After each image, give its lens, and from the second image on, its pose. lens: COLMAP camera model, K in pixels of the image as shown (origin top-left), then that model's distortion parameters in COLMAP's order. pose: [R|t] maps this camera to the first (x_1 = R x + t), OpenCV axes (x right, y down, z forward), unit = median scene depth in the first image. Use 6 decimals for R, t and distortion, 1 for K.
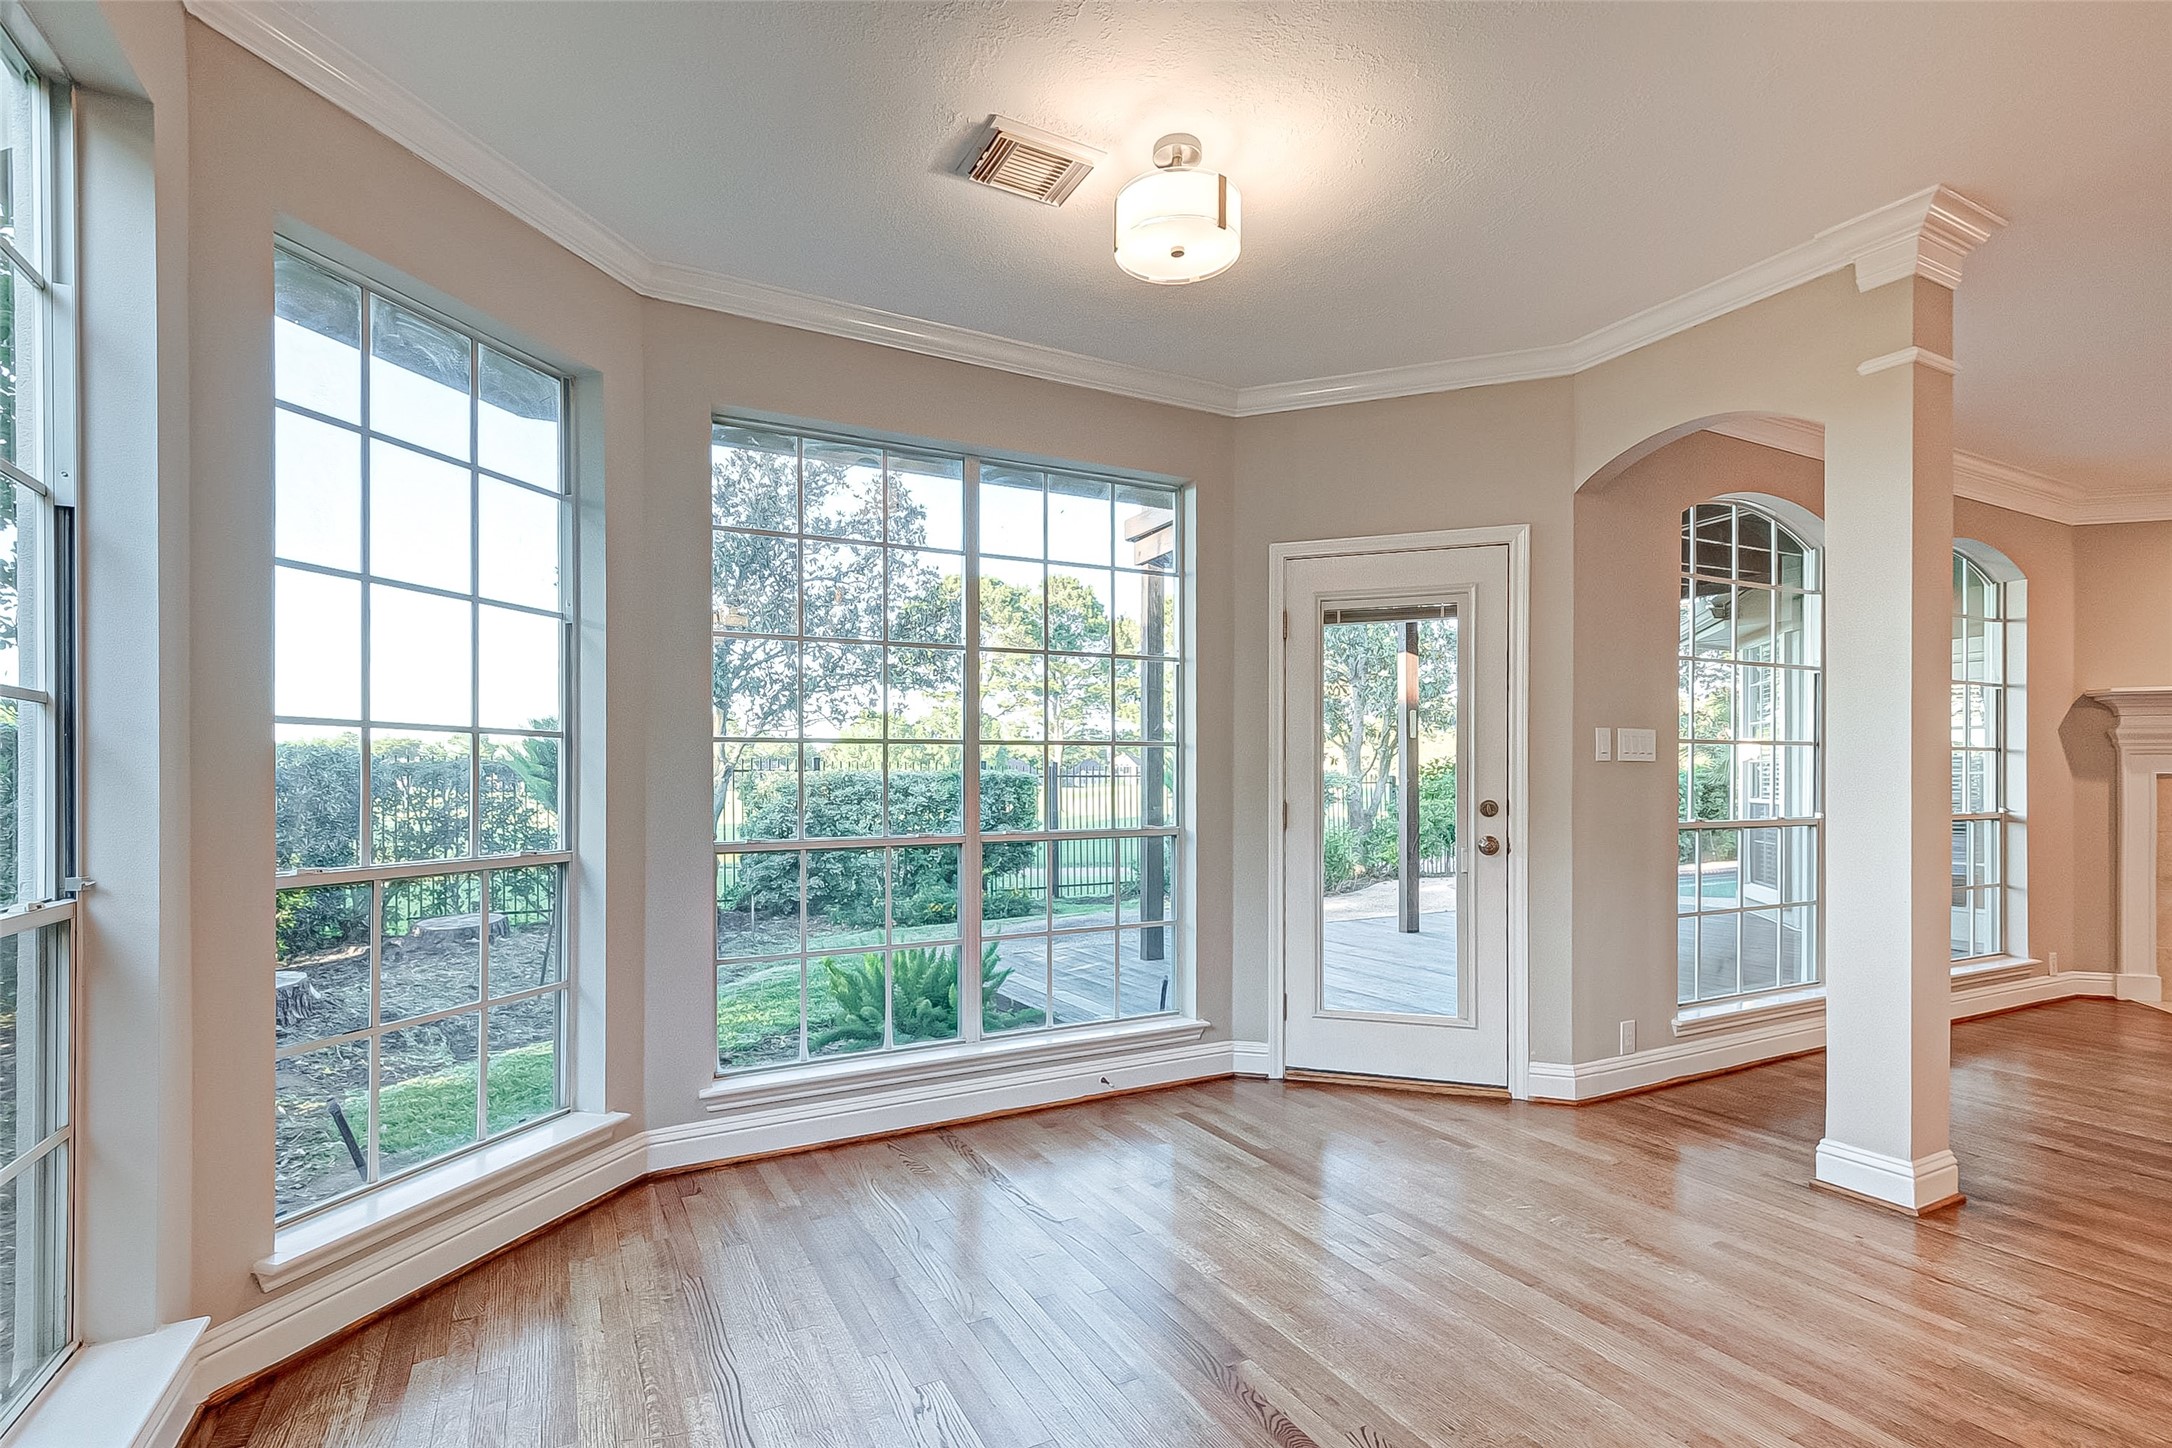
lens RADIAL K [[996.8, 0, 1093.1], [0, 996.8, 760.3], [0, 0, 1]] dist [0.017054, -0.005626]
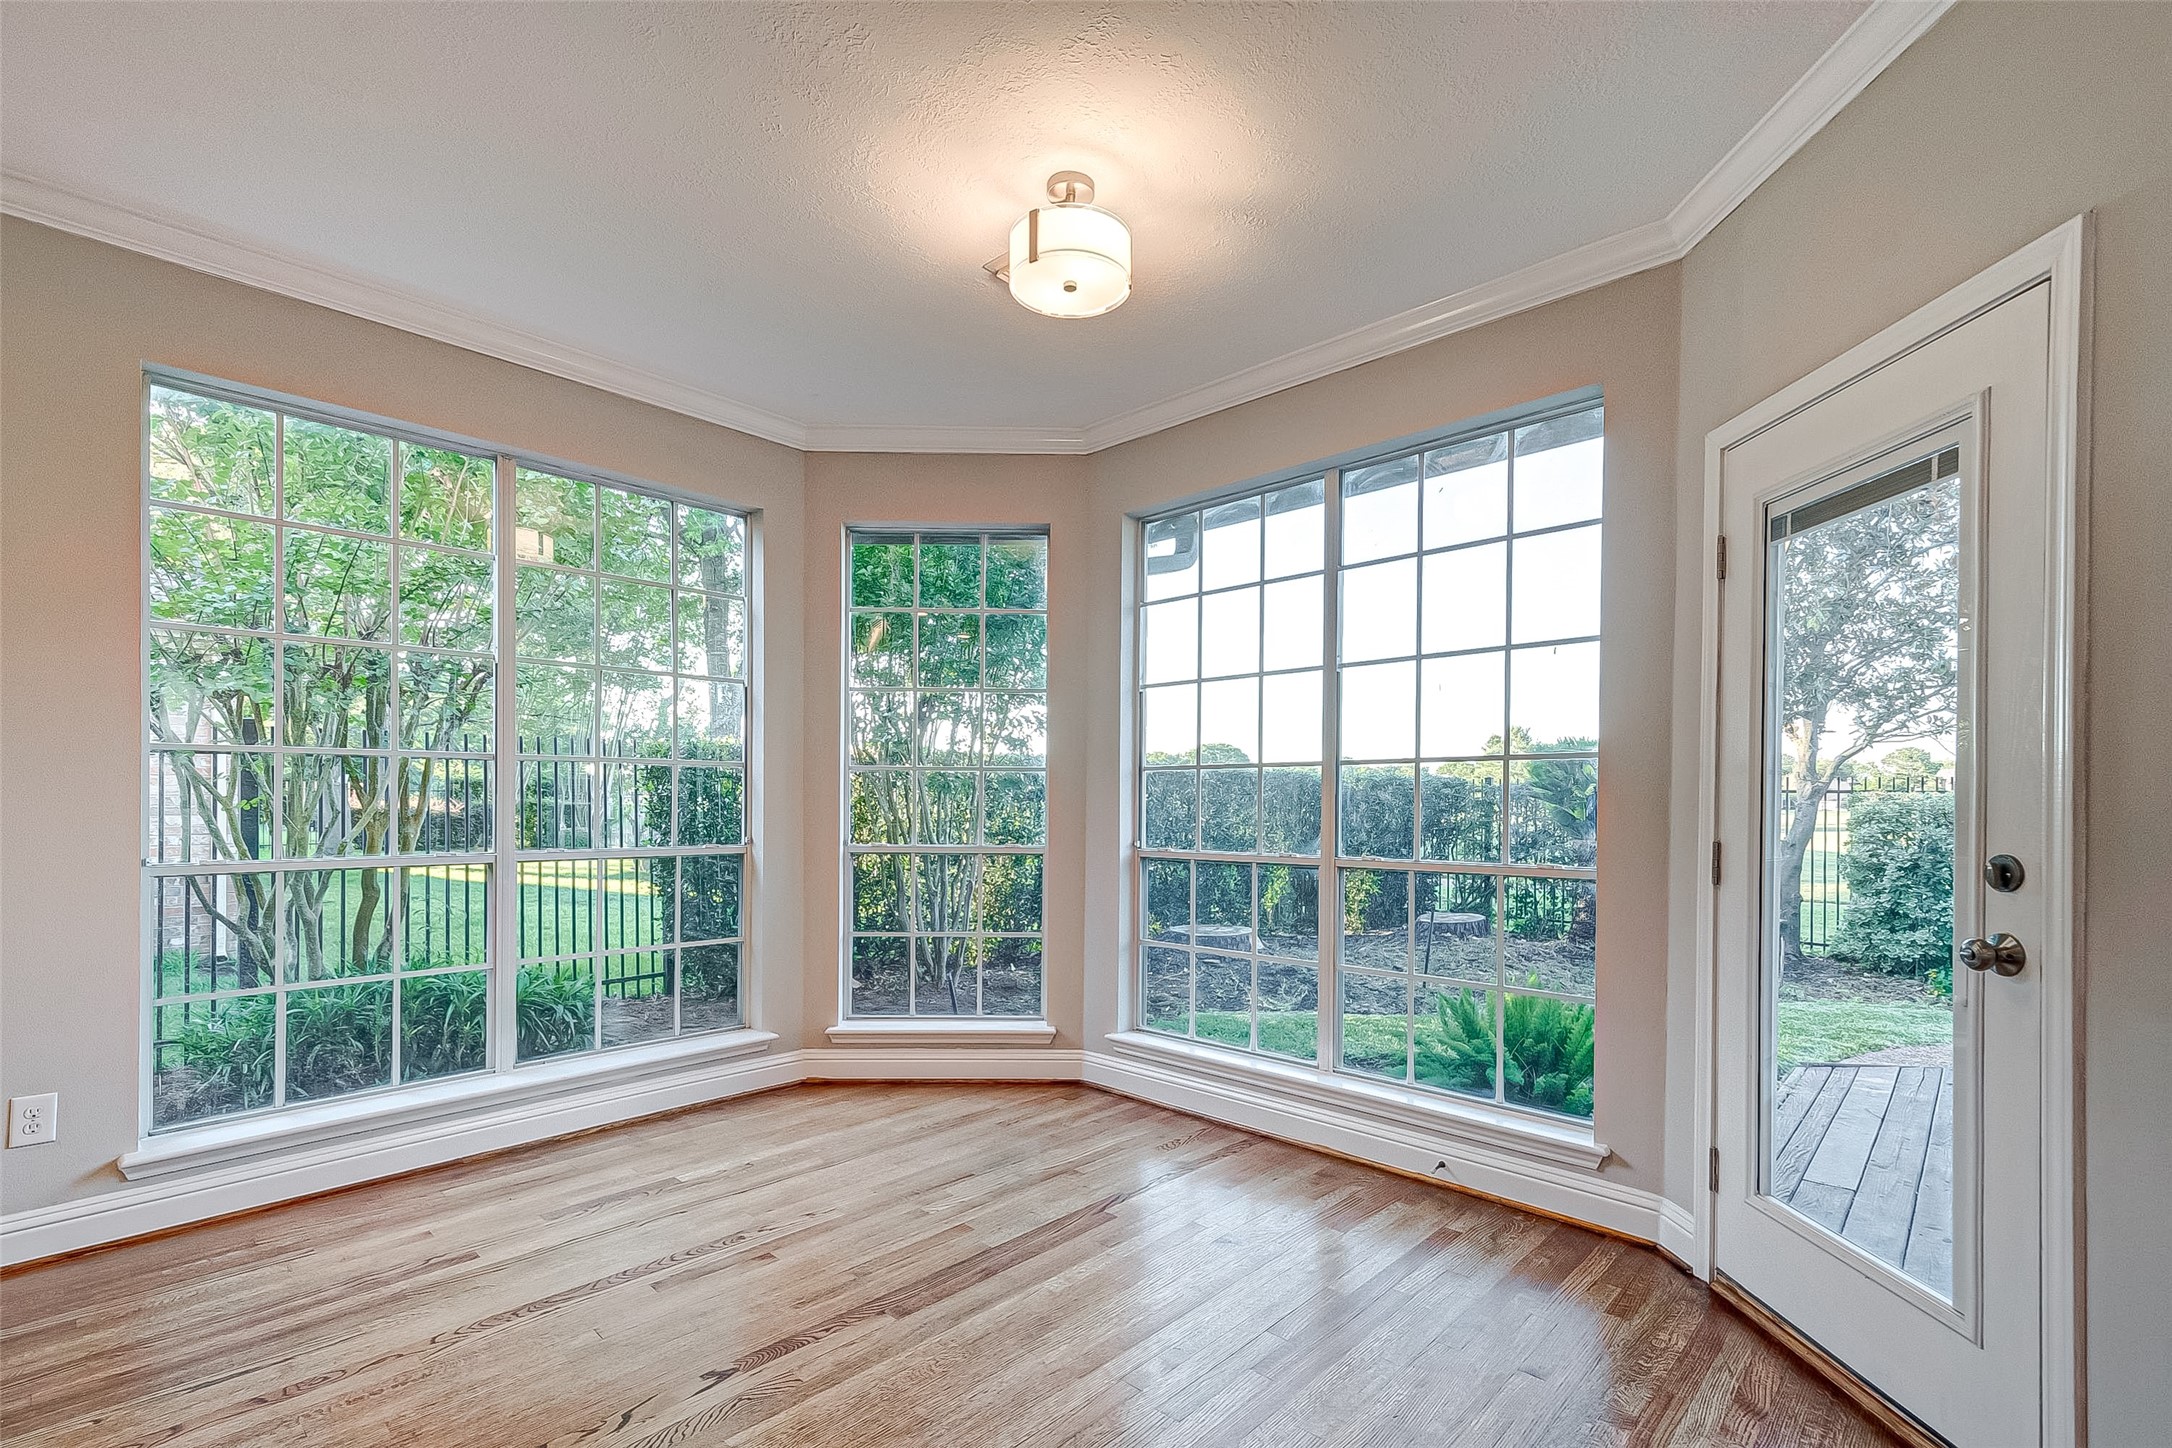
lens RADIAL K [[996.8, 0, 1057.5], [0, 996.8, 784.7], [0, 0, 1]] dist [0.017054, -0.005626]
pose [[0.297544, -0.008565, -0.954670, 0.696392], [0.007767, 0.999948, -0.006551, 0.006970], [0.954676, -0.005466, 0.297595, 0.439508]]
